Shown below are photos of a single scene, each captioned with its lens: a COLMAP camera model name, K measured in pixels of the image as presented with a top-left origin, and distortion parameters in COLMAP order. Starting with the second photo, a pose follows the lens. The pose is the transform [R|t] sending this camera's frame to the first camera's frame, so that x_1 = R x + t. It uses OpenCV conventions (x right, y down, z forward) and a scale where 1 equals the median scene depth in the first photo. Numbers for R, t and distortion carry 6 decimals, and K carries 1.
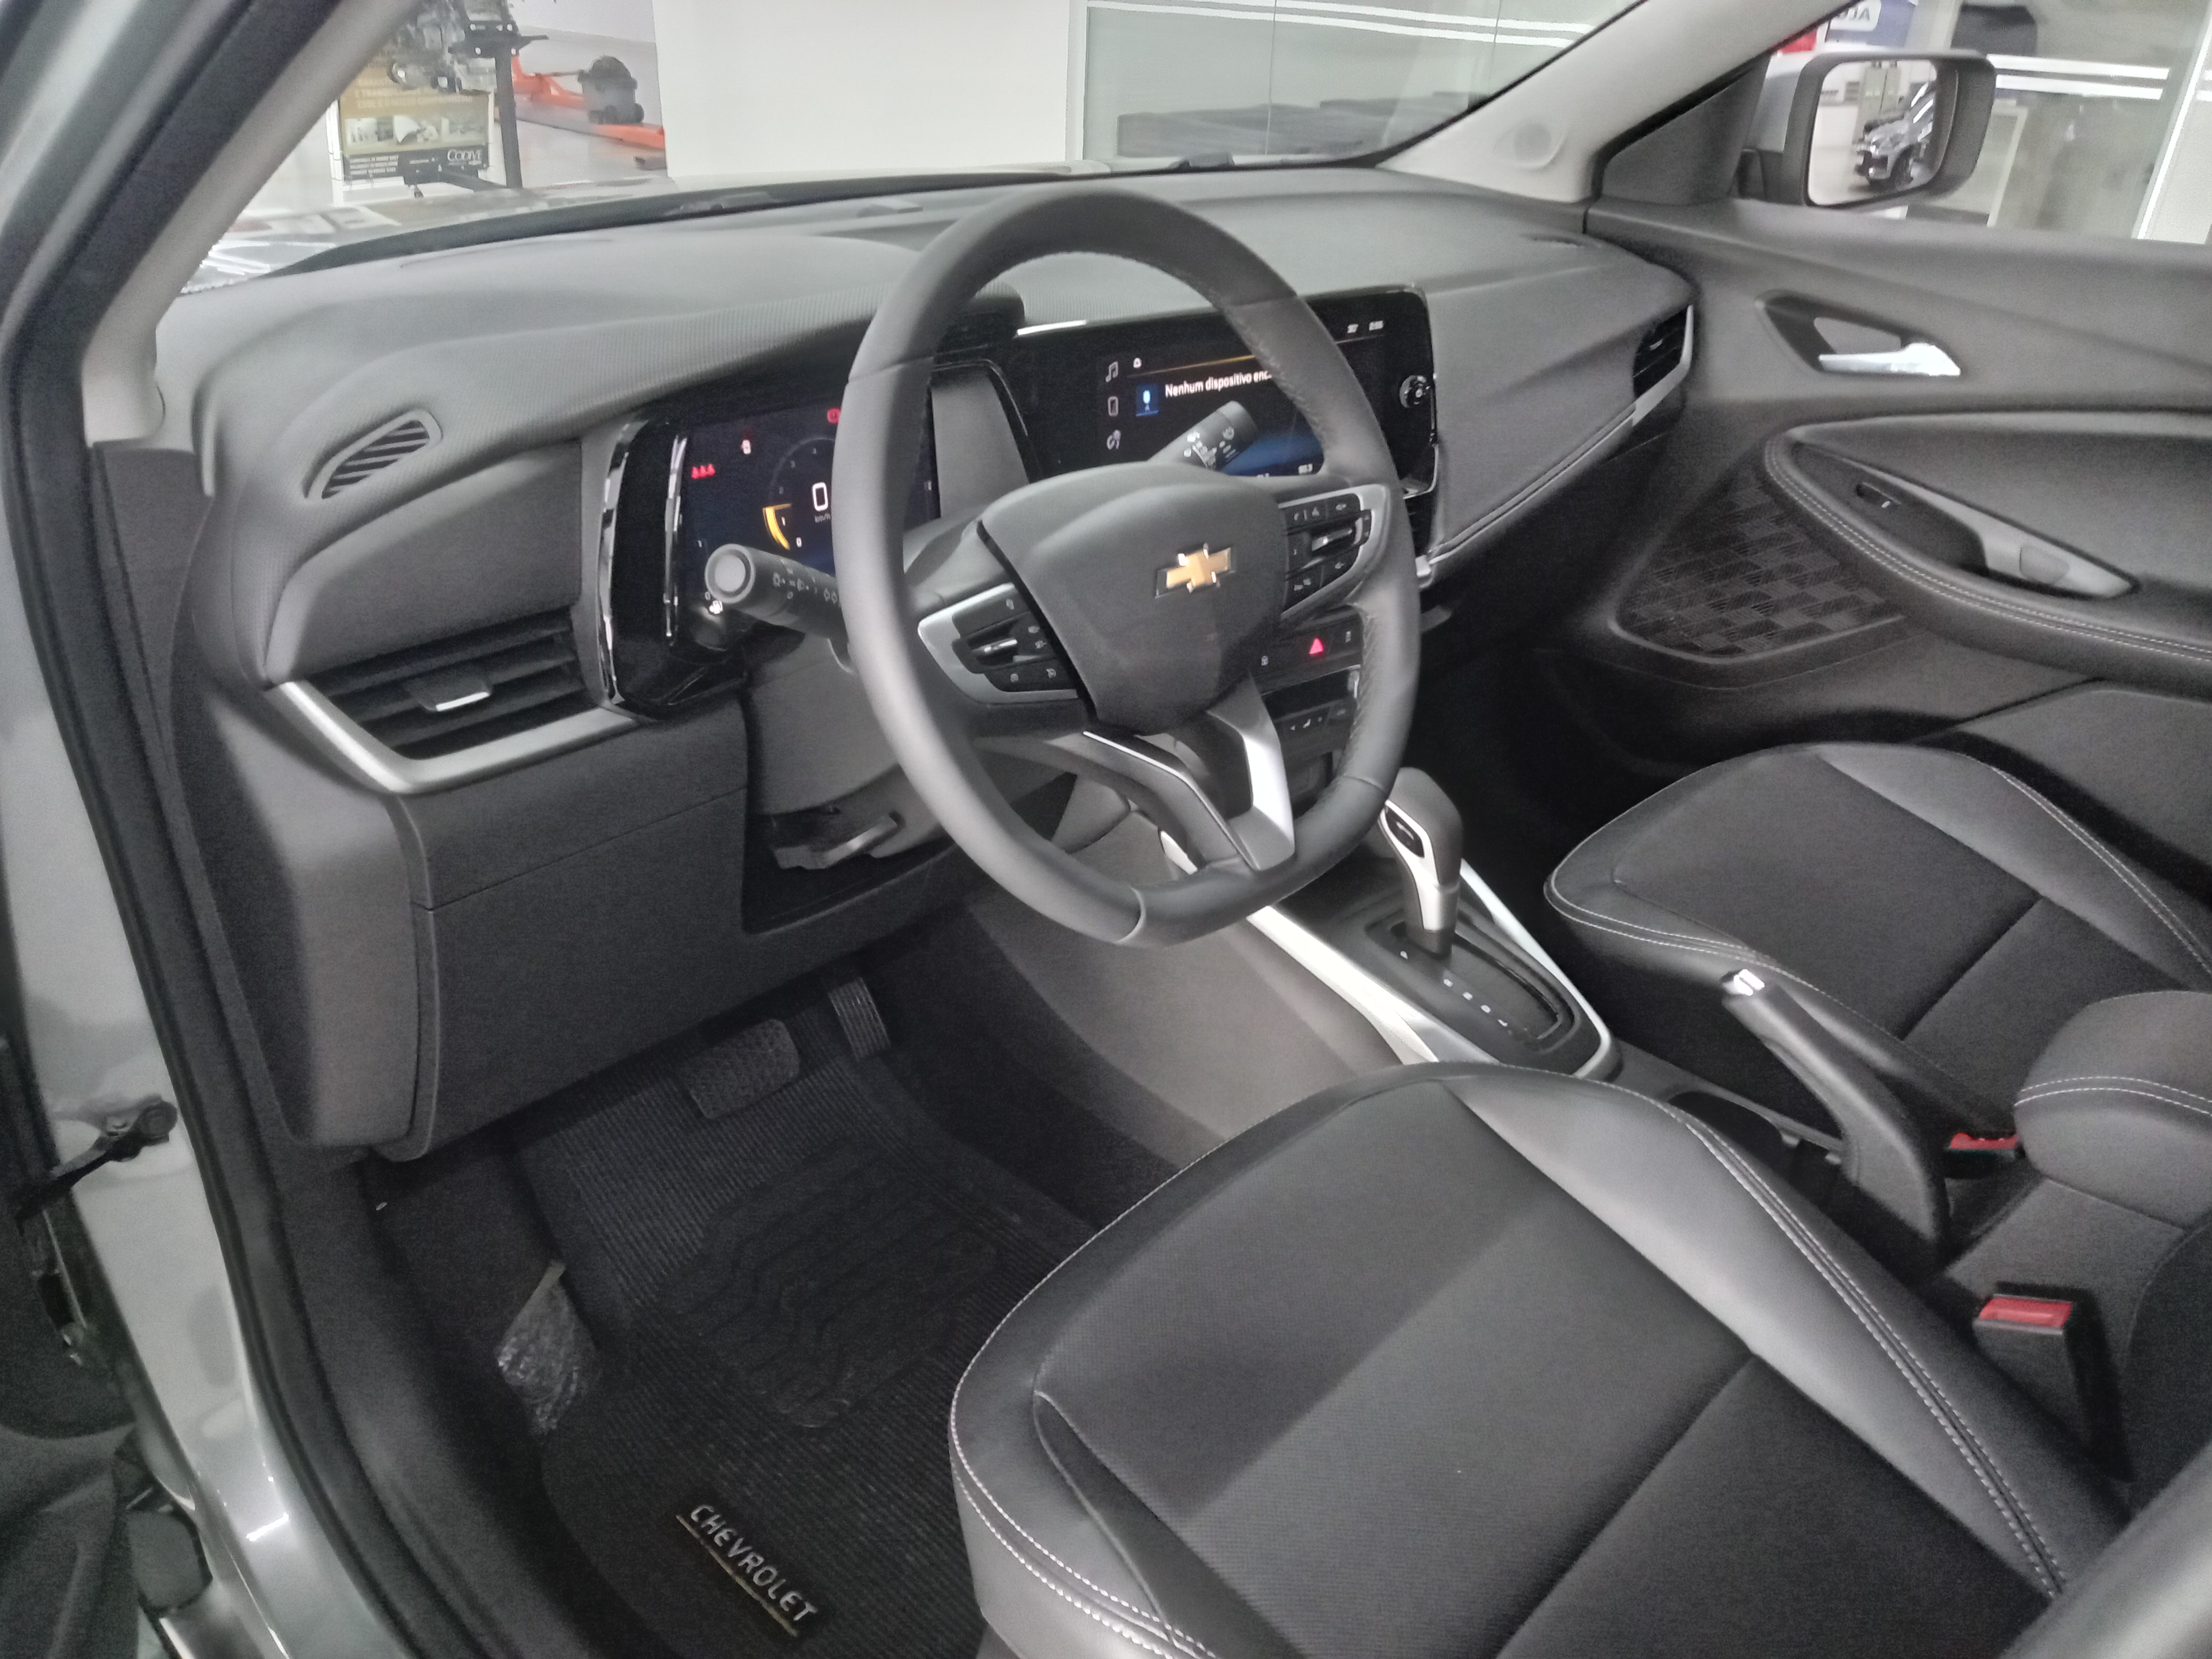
lens RADIAL K [[1629.3, 0, 1108.3], [0, 1629.3, 800.7], [0, 0, 1]] dist [-0.032587, 0.032644]
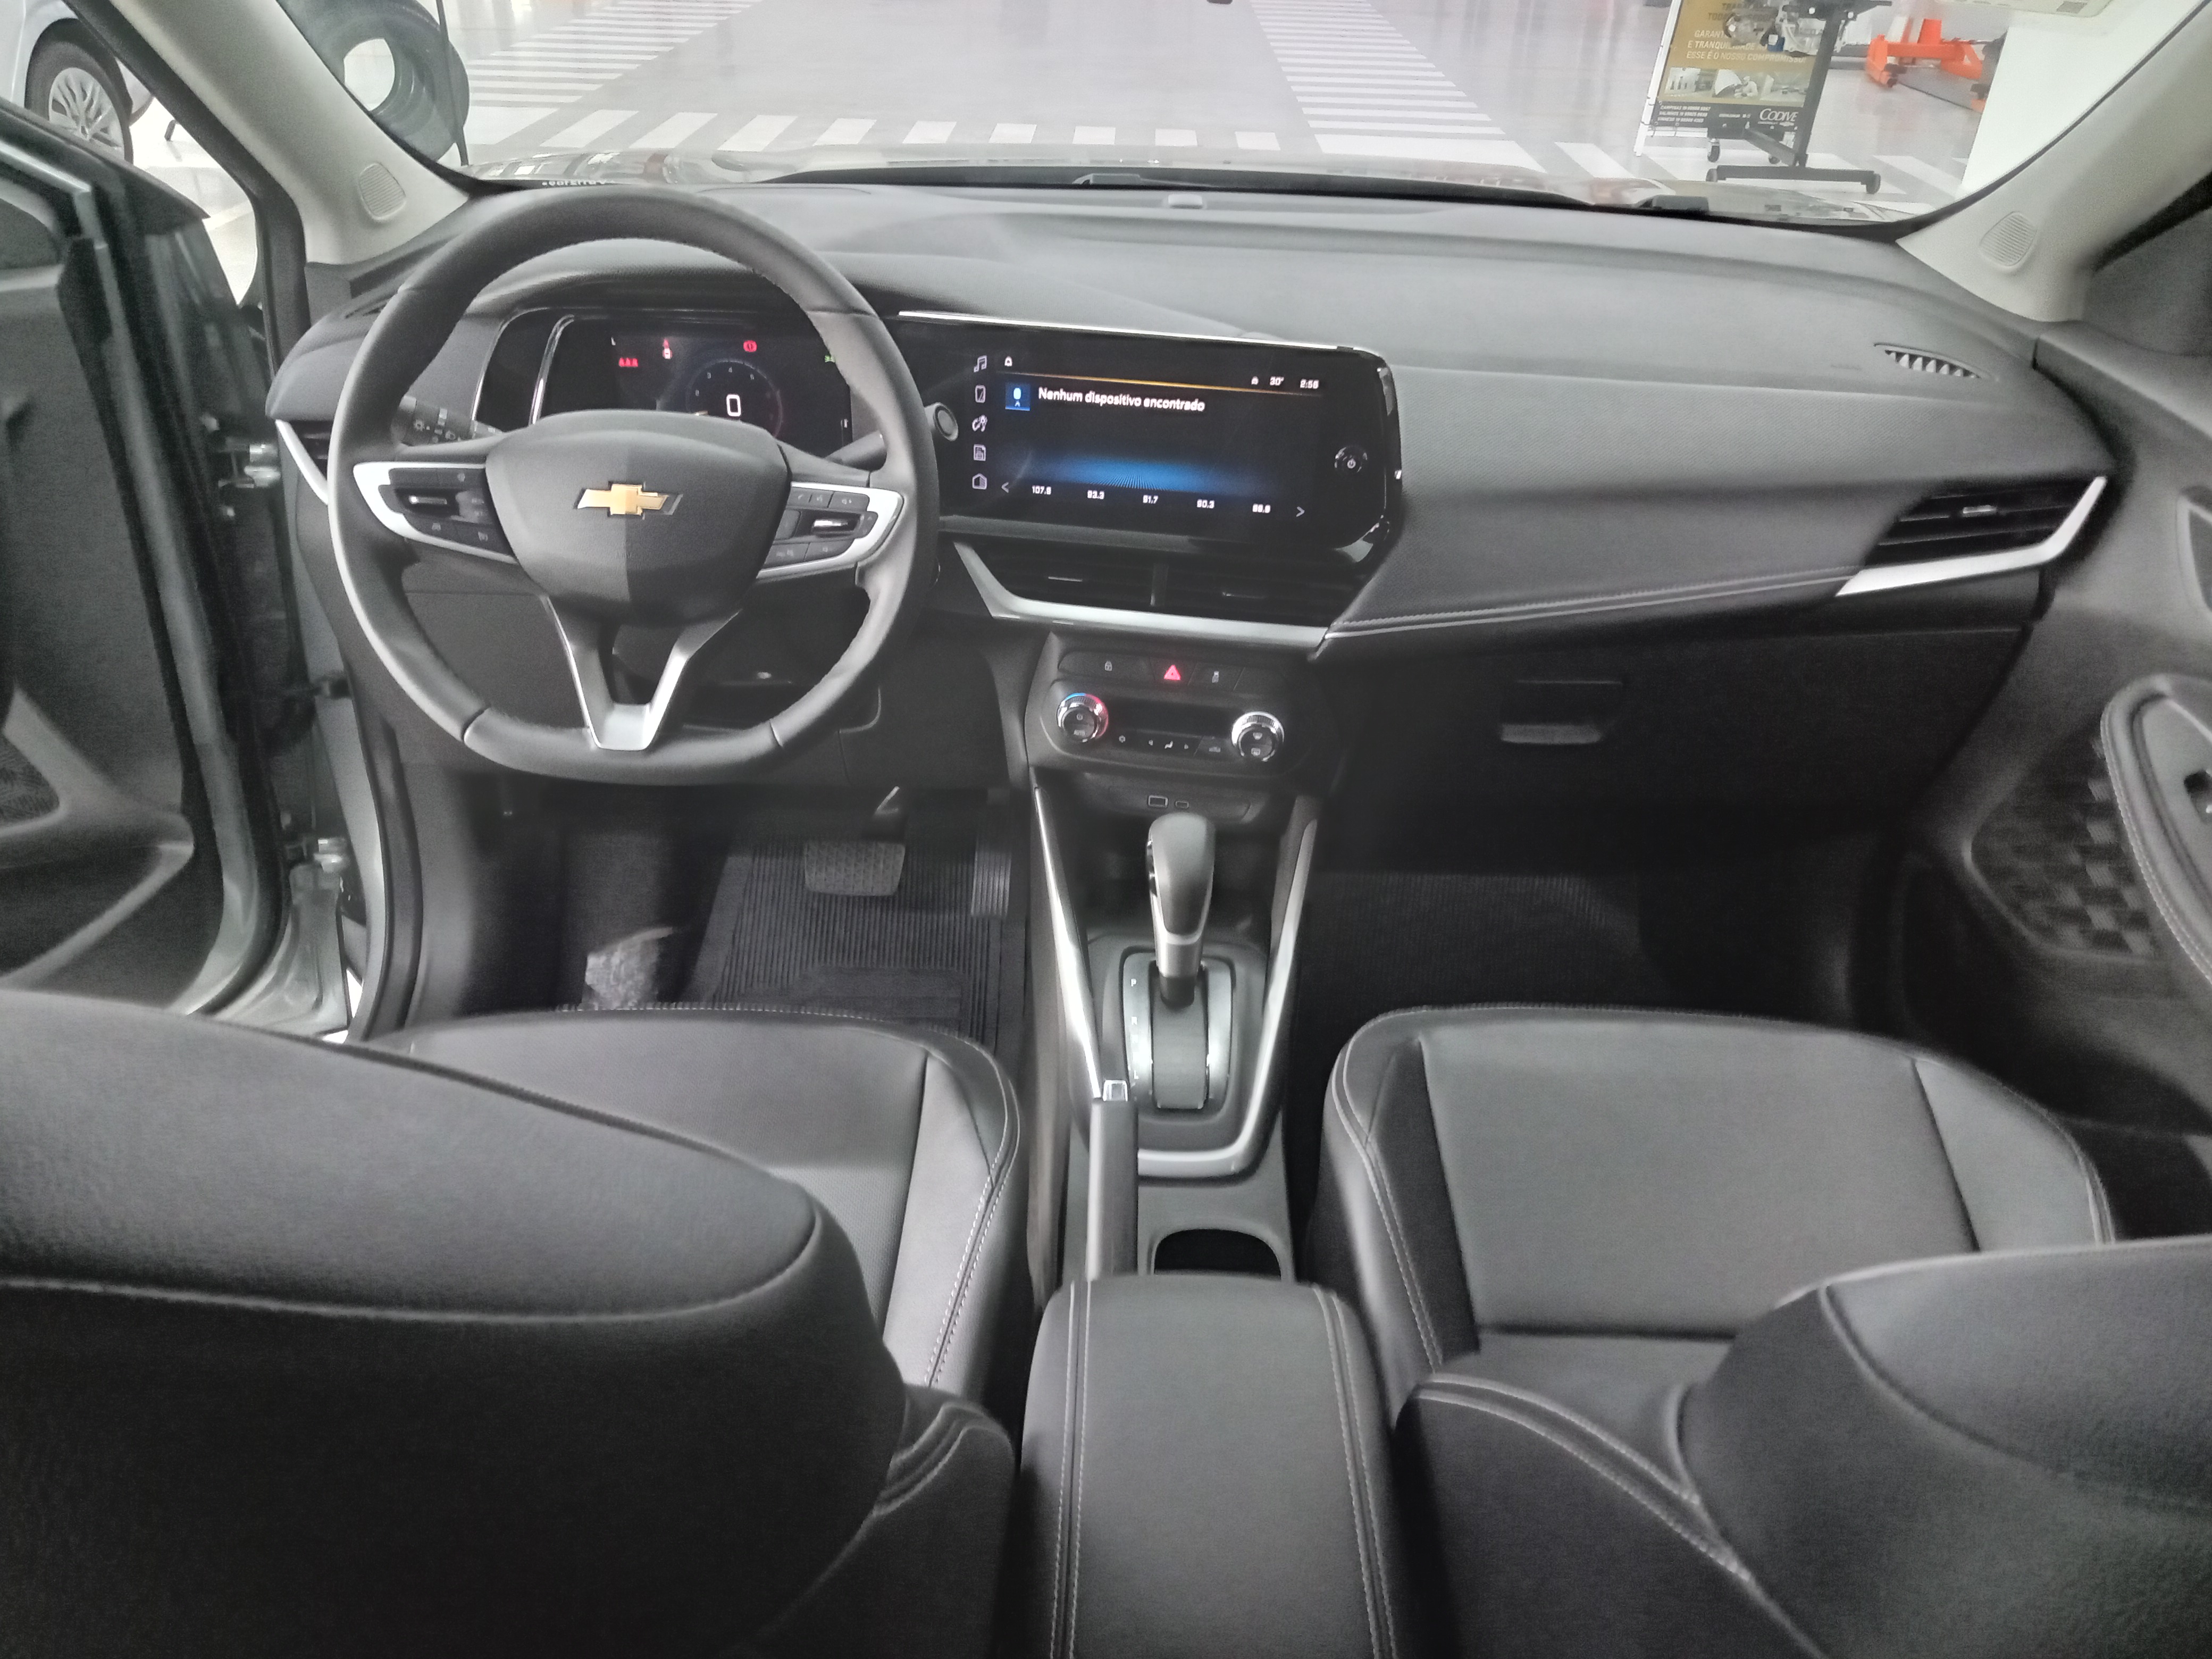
lens RADIAL K [[1629.3, 0, 1153.7], [0, 1629.3, 829.3], [0, 0, 1]] dist [-0.032587, 0.032644]
pose [[0.706540, 0.376609, -0.599138, 0.602488], [-0.352219, 0.921462, 0.163859, -0.129513], [0.613794, 0.095255, 0.783699, 0.142183]]
